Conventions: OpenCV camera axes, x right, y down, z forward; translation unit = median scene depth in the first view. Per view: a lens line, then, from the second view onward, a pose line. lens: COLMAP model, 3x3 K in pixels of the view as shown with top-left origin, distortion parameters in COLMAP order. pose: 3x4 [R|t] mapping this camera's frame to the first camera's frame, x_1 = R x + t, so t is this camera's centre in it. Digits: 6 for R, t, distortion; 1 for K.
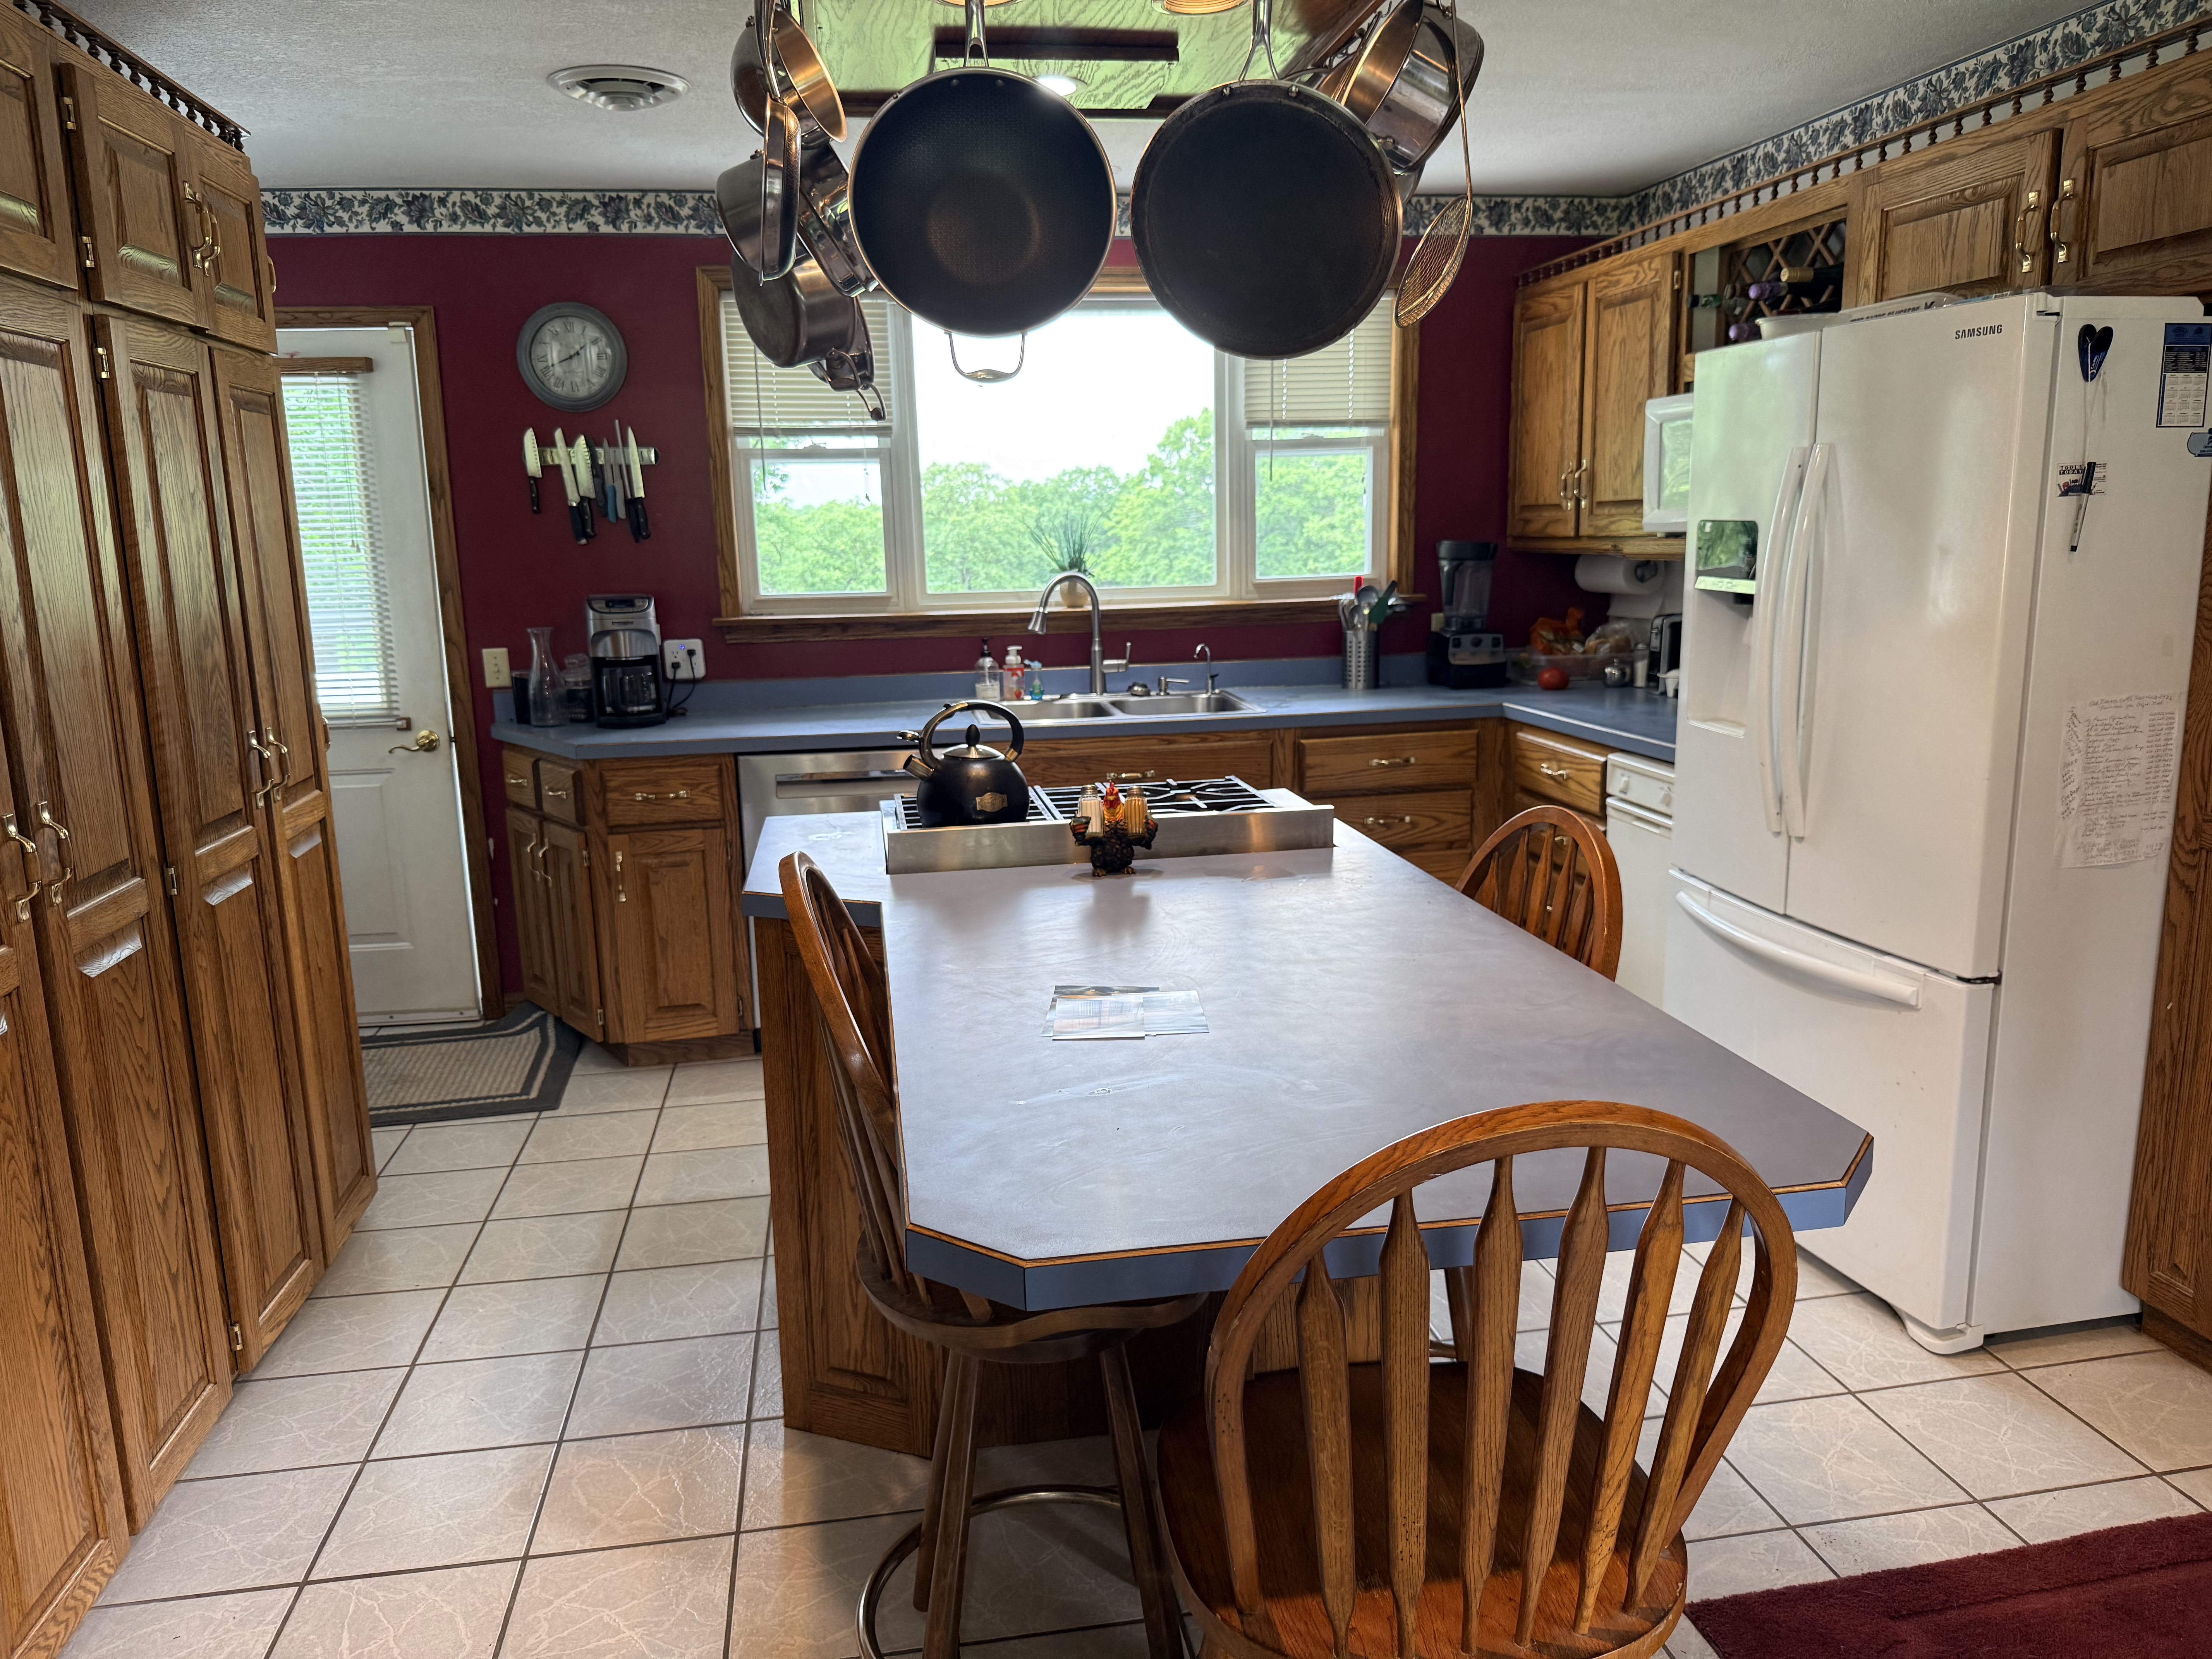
lens RADIAL K [[1565.6, 0, 1105.8], [0, 1565.6, 825.0], [0, 0, 1]] dist [0.001174, -0.009115]
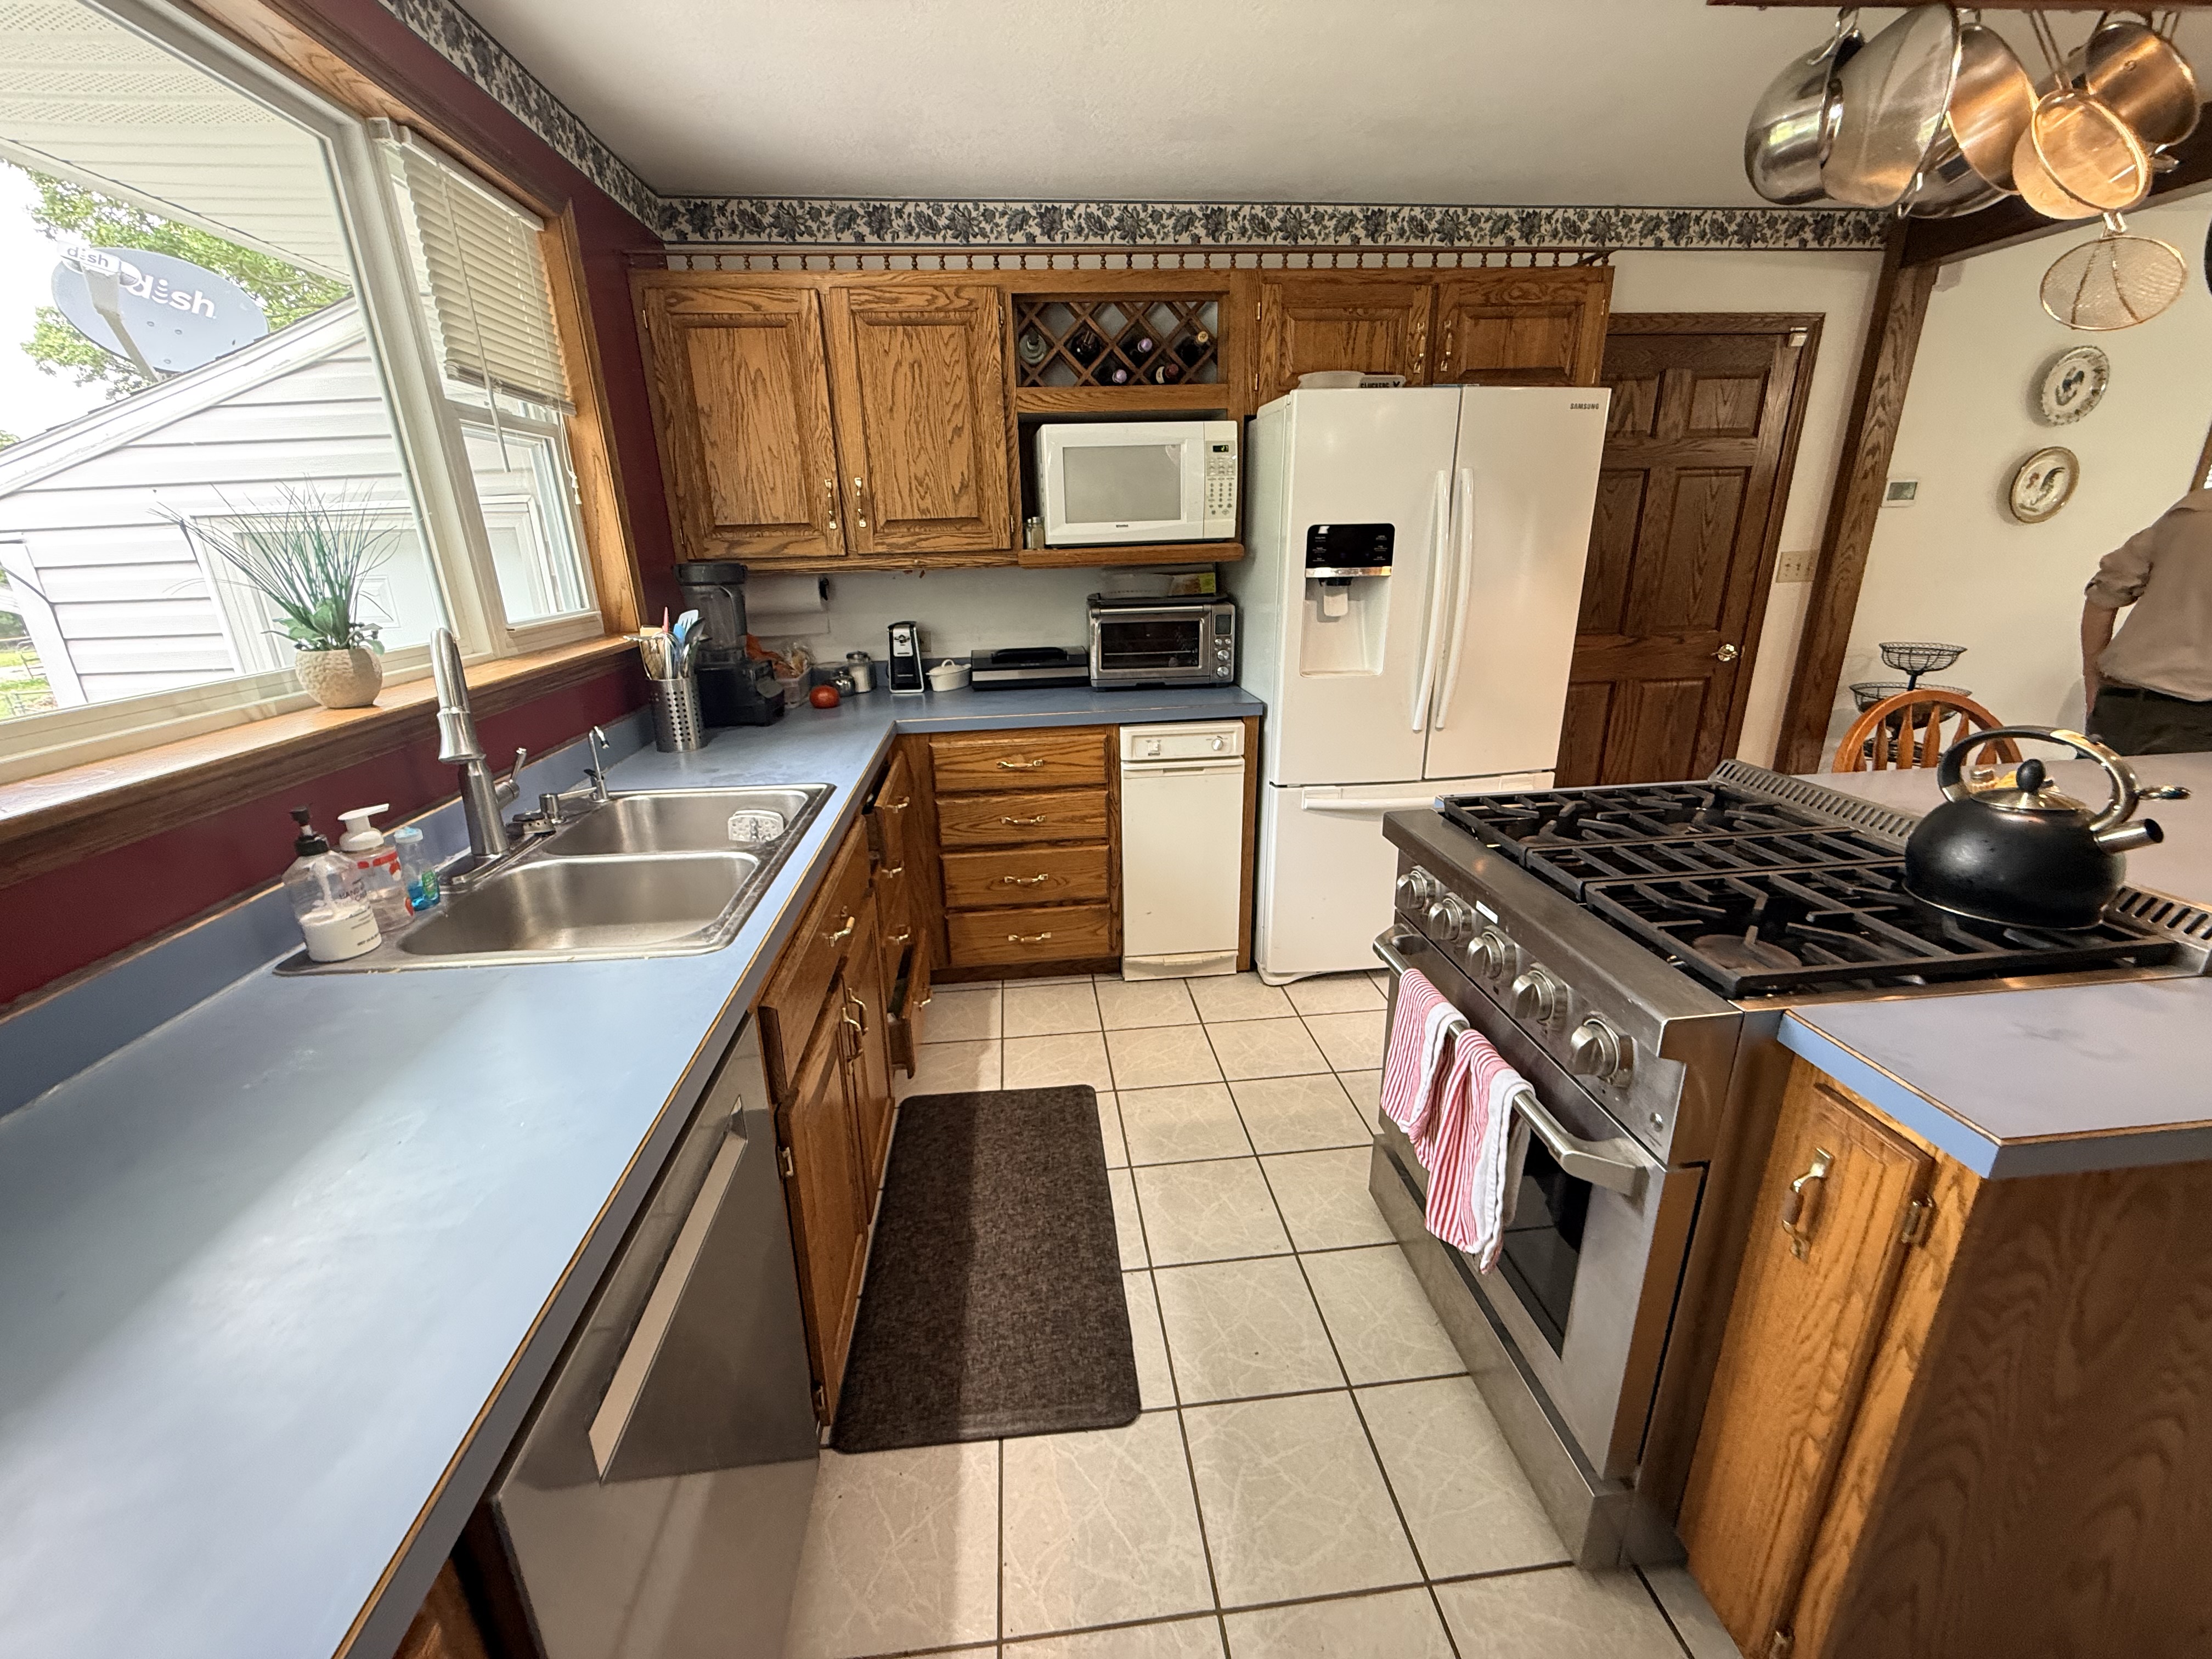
lens RADIAL K [[882.6, 0, 1102.5], [0, 882.6, 829.9], [0, 0, 1]] dist [-0.000525, -0.000098]
pose [[0.065759, -0.292494, 0.954004, -0.424003], [0.215874, 0.937601, 0.272585, -0.193846], [-0.974204, 0.188019, 0.124797, 1.128594]]
